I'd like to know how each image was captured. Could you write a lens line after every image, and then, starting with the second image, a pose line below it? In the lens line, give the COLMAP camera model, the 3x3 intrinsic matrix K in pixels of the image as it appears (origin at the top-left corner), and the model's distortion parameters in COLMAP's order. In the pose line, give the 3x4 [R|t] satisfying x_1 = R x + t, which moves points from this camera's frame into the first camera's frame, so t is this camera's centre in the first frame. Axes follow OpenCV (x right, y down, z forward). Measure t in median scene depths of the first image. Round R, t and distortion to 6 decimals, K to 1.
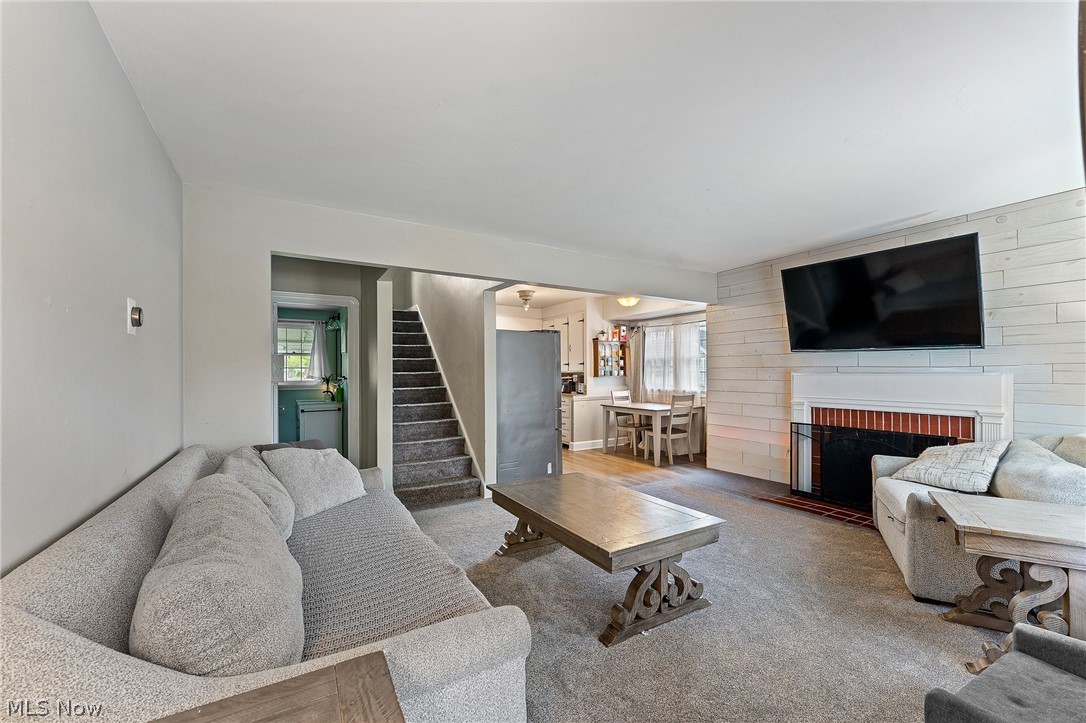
lens RADIAL K [[438.4, 0, 543.0], [0, 438.4, 361.5], [0, 0, 1]] dist [-0.000733, 0.000031]
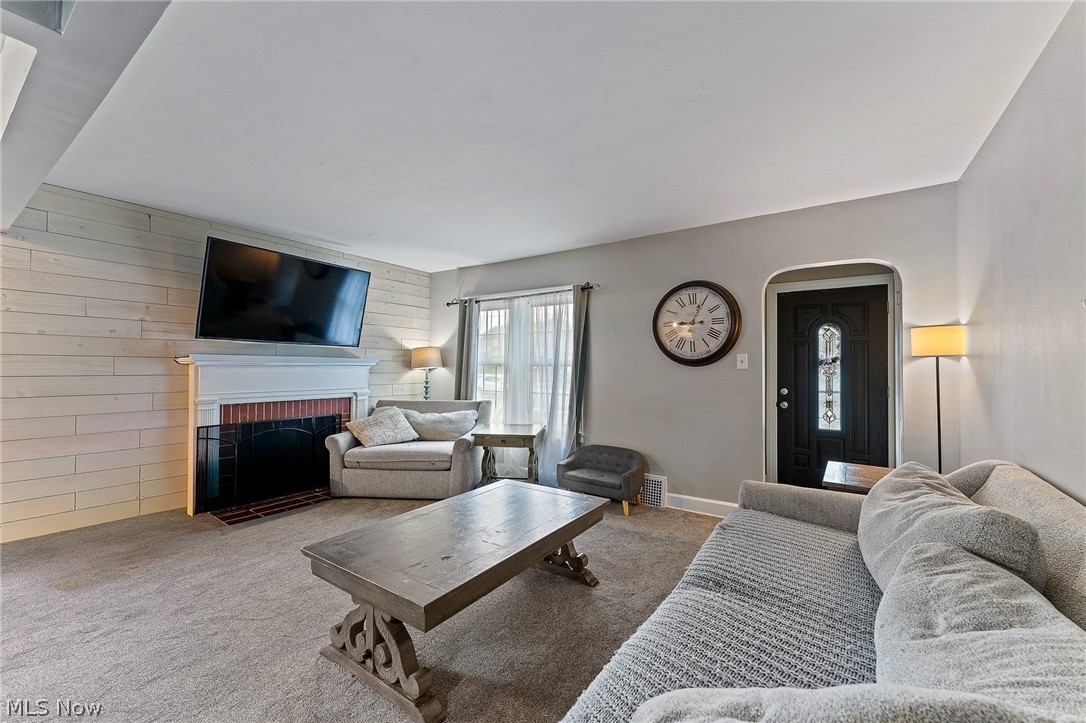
lens RADIAL K [[438.4, 0, 543.0], [0, 438.4, 361.5], [0, 0, 1]] dist [-0.000733, 0.000031]
pose [[-0.441886, 0.013999, 0.896962, -0.444066], [-0.026188, 0.999251, -0.028497, 0.026391], [-0.896689, -0.036082, -0.441188, 0.815050]]
